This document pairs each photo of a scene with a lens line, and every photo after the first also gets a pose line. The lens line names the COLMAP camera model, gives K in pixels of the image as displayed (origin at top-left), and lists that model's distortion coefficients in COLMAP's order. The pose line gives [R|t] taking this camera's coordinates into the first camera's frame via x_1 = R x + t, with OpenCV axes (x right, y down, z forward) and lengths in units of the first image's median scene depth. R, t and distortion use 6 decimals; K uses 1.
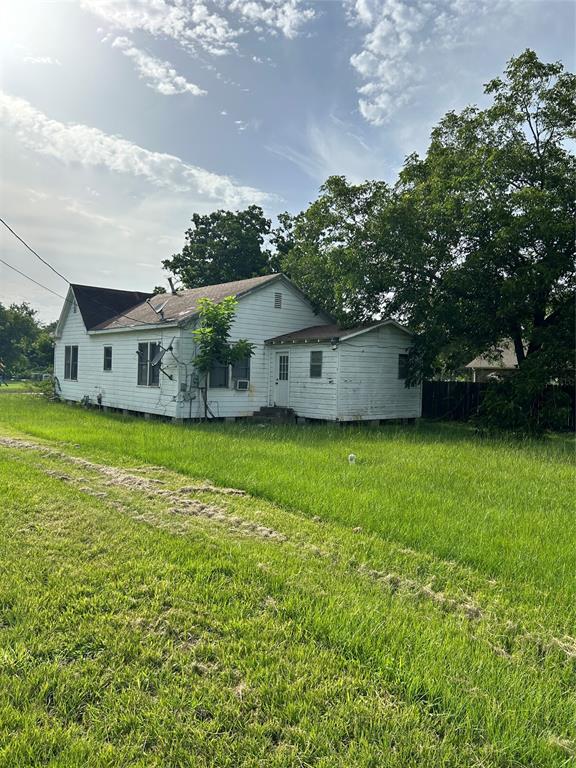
lens RADIAL K [[584.7, 0, 290.6], [0, 584.7, 389.2], [0, 0, 1]] dist [0.060212, -0.057679]
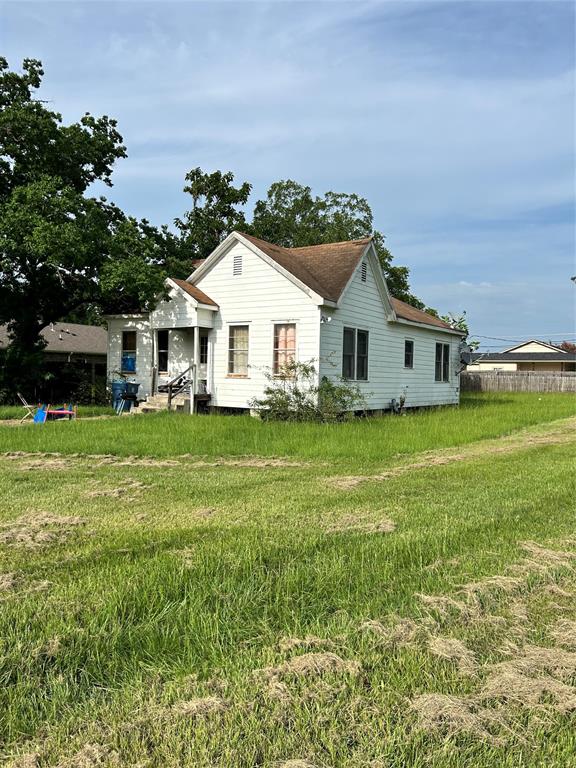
lens RADIAL K [[584.7, 0, 275.0], [0, 584.7, 389.5], [0, 0, 1]] dist [0.060212, -0.057679]
pose [[-0.265256, -0.060860, 0.962255, -1.345509], [-0.005551, 0.998086, 0.061596, -0.062560], [-0.964162, 0.010997, -0.265086, 1.724066]]
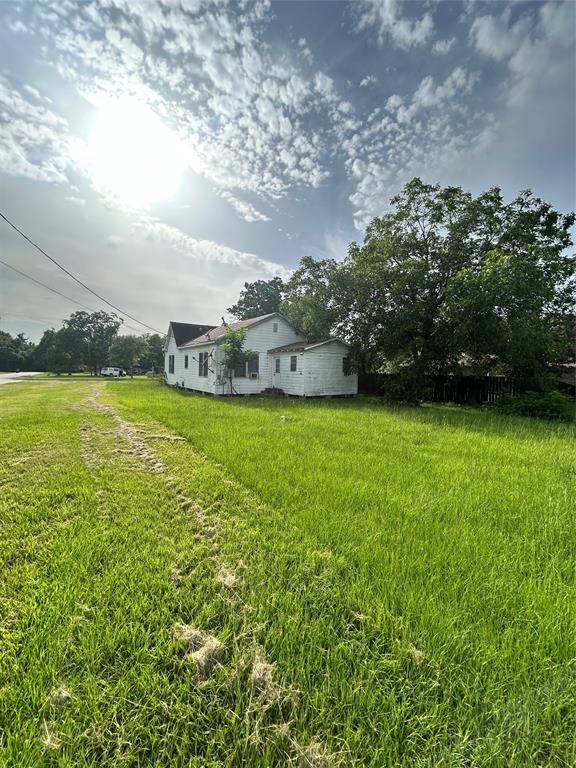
lens RADIAL K [[315.3, 0, 290.6], [0, 315.3, 387.3], [0, 0, 1]] dist [0.006379, 0.001042]
pose [[0.996608, -0.001634, -0.082273, 0.112894], [0.003845, 0.999636, 0.026715, 0.002790], [0.082199, -0.026941, 0.996252, 0.054159]]
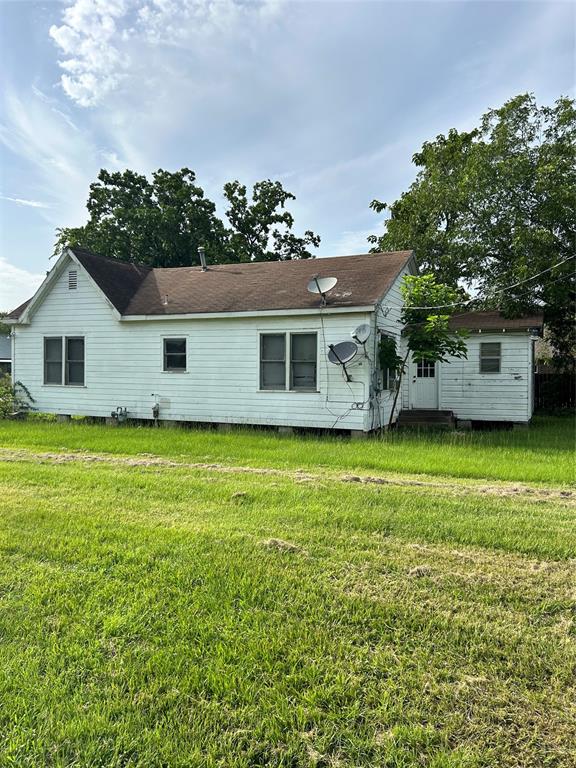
lens RADIAL K [[584.7, 0, 287.0], [0, 584.7, 380.4], [0, 0, 1]] dist [0.060212, -0.057679]
pose [[0.894200, -0.032178, 0.446509, -0.612832], [0.032350, 0.999450, 0.007242, -0.025445], [-0.446496, 0.007969, 0.894750, 0.354768]]
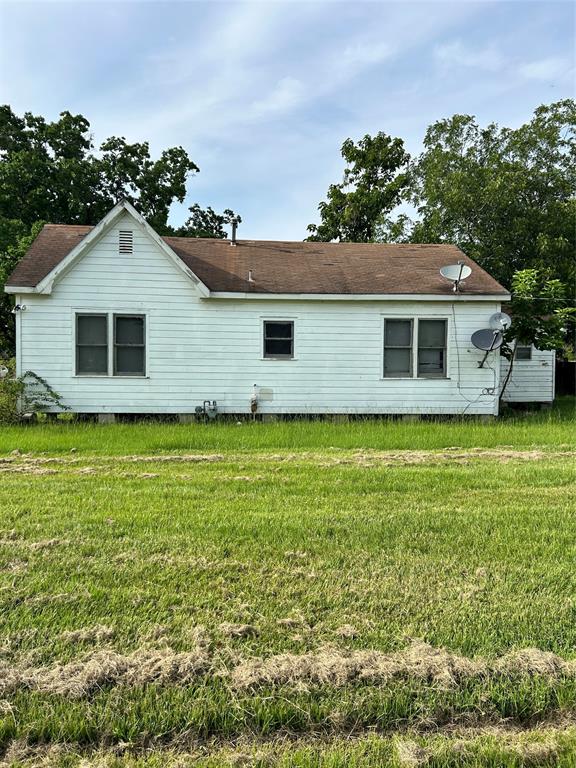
lens RADIAL K [[584.7, 0, 287.9], [0, 584.7, 379.7], [0, 0, 1]] dist [0.060212, -0.057679]
pose [[0.568958, -0.052325, 0.820700, -0.993163], [0.032200, 0.998626, 0.041346, -0.040997], [-0.821736, 0.002902, 0.569861, 0.759198]]
